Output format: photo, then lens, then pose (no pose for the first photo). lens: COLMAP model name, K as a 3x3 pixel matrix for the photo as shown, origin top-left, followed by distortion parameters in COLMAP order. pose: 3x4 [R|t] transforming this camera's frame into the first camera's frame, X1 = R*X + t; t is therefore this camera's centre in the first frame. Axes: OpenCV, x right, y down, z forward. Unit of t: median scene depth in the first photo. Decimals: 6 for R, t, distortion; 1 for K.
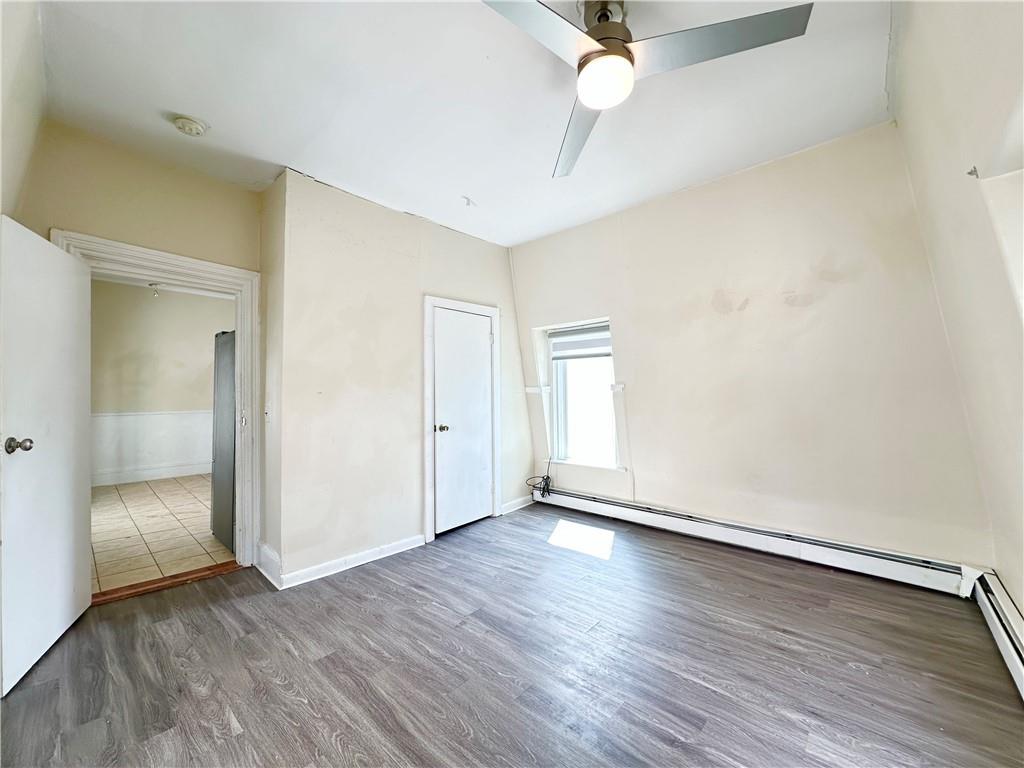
lens RADIAL K [[409.6, 0, 512.0], [0, 409.6, 384.0], [0, 0, 1]] dist [-0.005109, 0.001070]
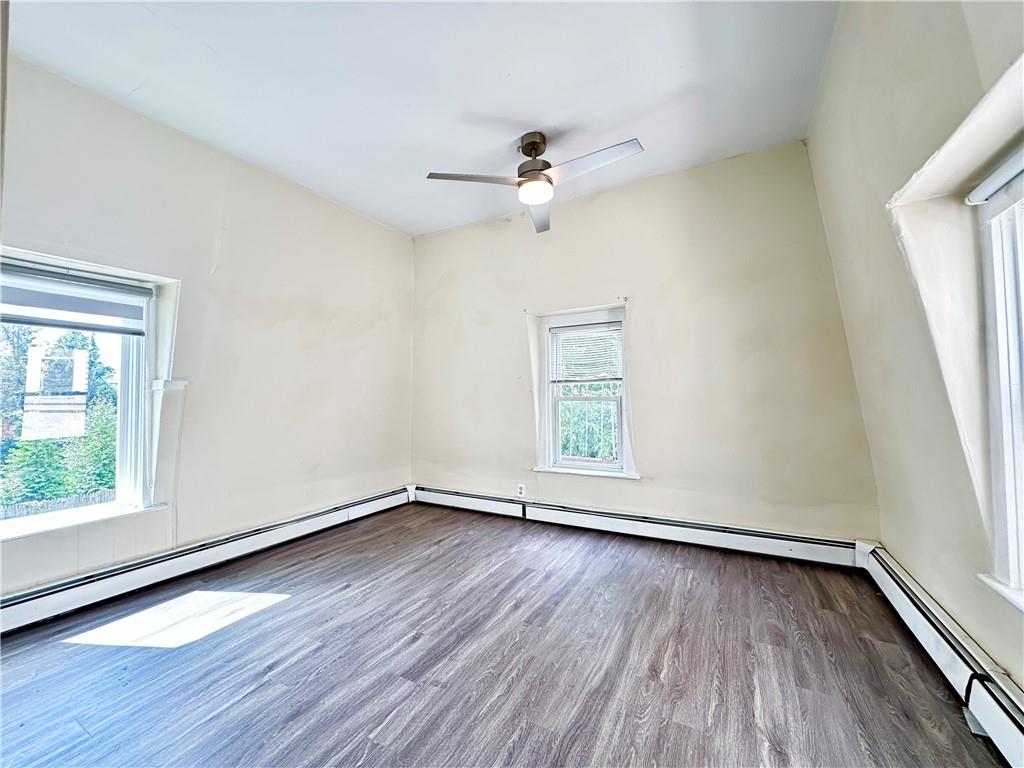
lens RADIAL K [[409.6, 0, 512.0], [0, 409.6, 384.0], [0, 0, 1]] dist [-0.005109, 0.001070]
pose [[-0.228581, 0.037632, 0.972797, -0.856613], [-0.008241, 0.999142, -0.040588, 0.049183], [-0.973490, -0.017295, -0.228074, 0.971760]]
